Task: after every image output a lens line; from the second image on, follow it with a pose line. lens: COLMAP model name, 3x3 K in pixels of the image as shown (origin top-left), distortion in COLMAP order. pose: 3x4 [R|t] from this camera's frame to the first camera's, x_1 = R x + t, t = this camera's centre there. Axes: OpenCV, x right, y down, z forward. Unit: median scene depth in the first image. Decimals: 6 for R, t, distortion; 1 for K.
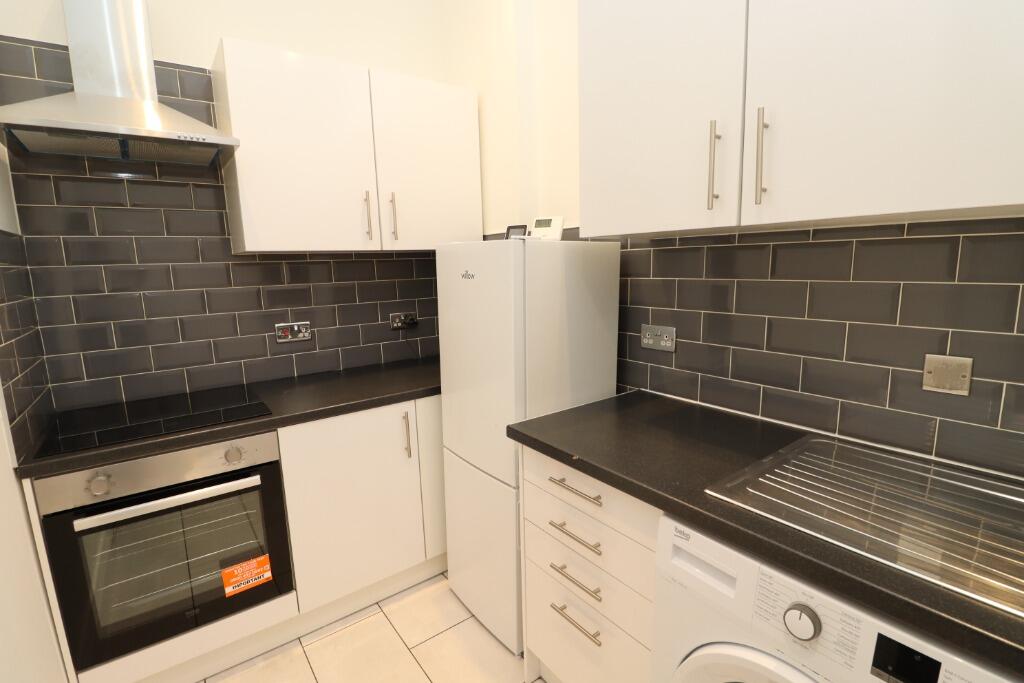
lens RADIAL K [[478.7, 0, 515.1], [0, 478.7, 344.9], [0, 0, 1]] dist [-0.001564, -0.014072]
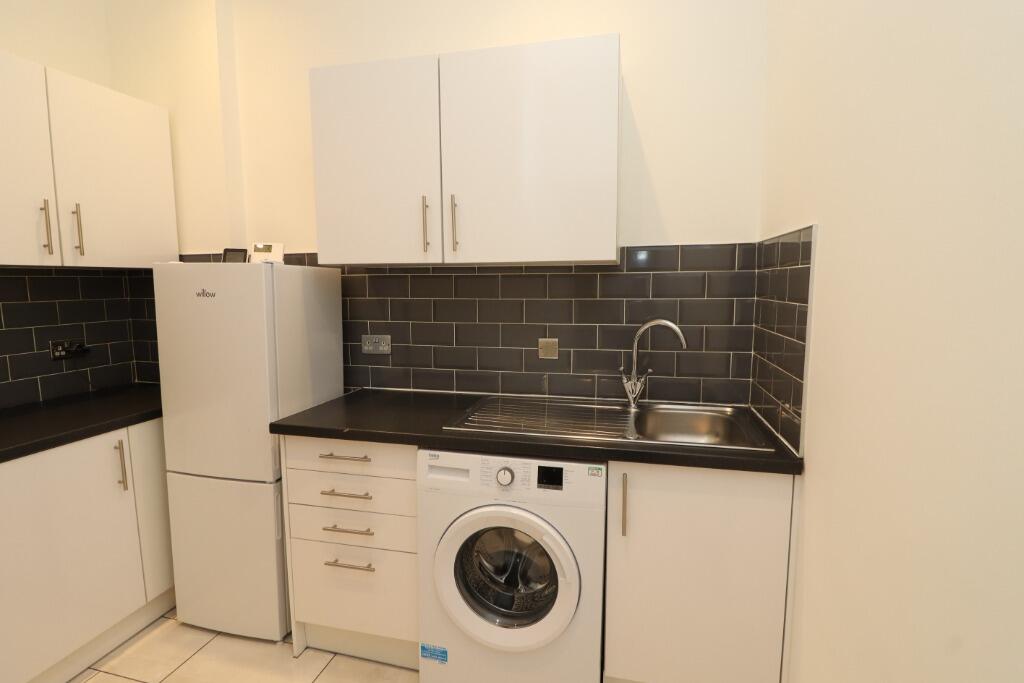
lens RADIAL K [[478.7, 0, 515.1], [0, 478.7, 344.9], [0, 0, 1]] dist [-0.001564, -0.014072]
pose [[0.771265, -0.054707, 0.634159, -0.223090], [0.089175, 0.995761, -0.022553, 0.047551], [-0.630236, 0.073946, 0.772874, -0.217534]]
